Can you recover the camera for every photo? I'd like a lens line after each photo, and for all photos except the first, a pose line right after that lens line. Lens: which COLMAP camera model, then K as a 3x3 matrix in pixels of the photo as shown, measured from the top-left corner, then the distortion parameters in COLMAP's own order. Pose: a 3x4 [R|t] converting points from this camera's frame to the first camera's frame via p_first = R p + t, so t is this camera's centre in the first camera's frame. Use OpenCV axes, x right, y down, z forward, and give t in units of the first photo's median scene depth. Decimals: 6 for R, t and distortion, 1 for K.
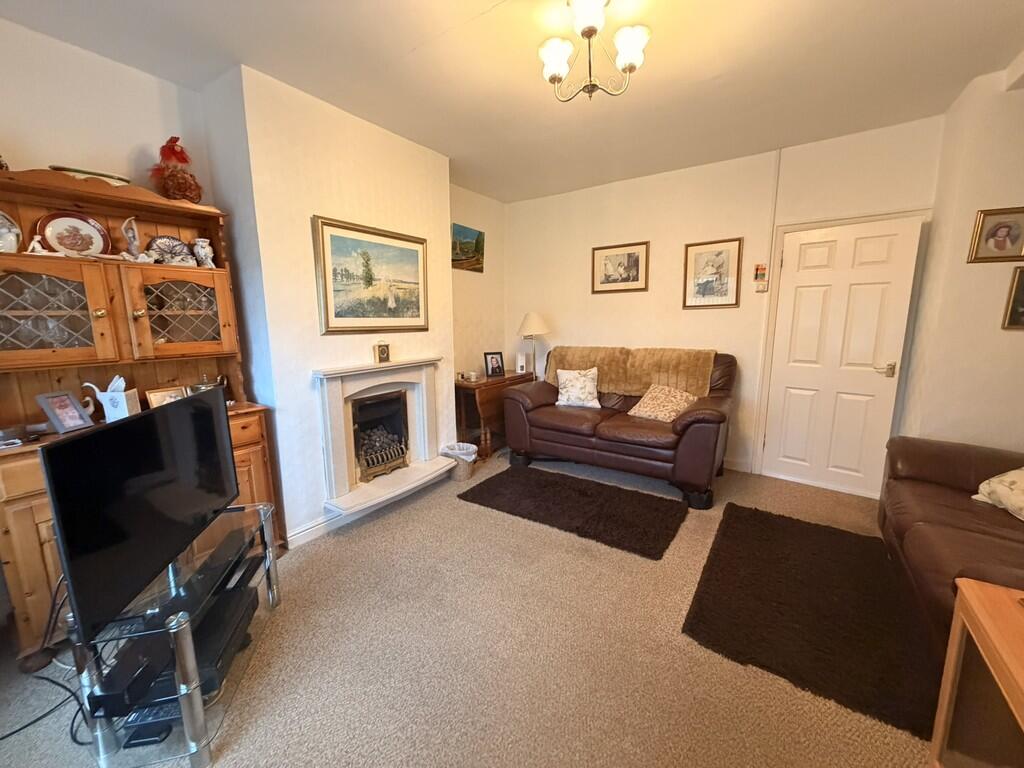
lens RADIAL K [[405.8, 0, 512.6], [0, 405.8, 381.1], [0, 0, 1]] dist [-0.000381, -0.000046]
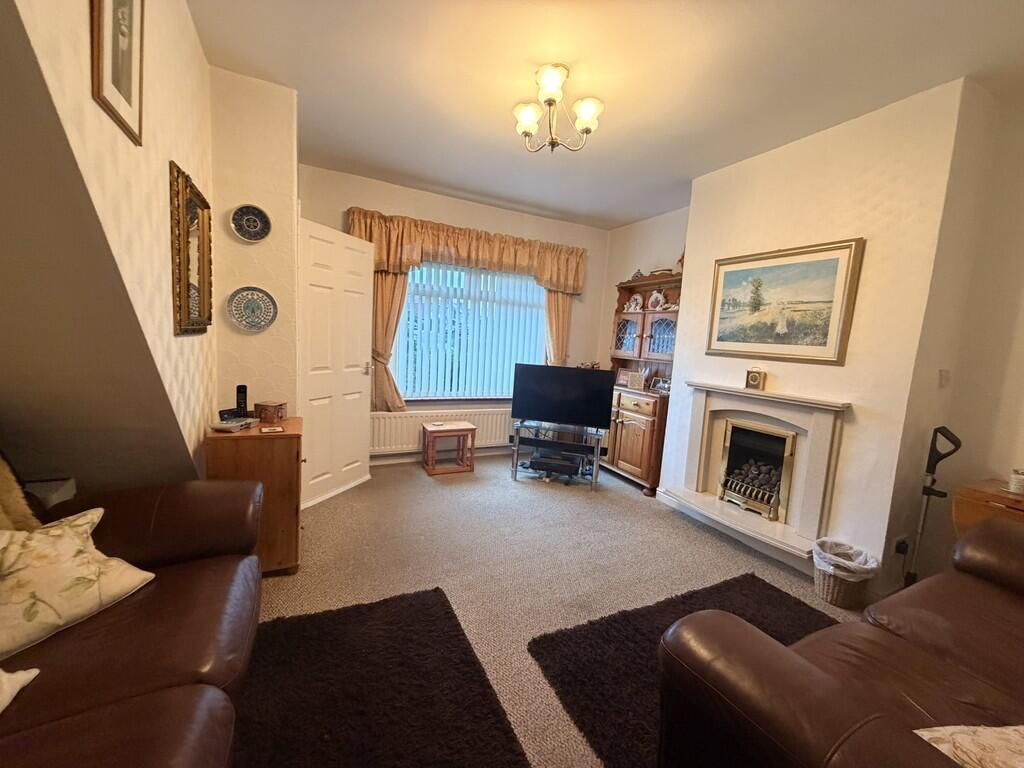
lens RADIAL K [[405.8, 0, 512.9], [0, 405.8, 383.6], [0, 0, 1]] dist [-0.000381, -0.000046]
pose [[-0.481587, 0.076188, -0.873080, 0.804481], [-0.193853, 0.962277, 0.190900, -0.135034], [0.854690, 0.261185, -0.448651, 0.960870]]
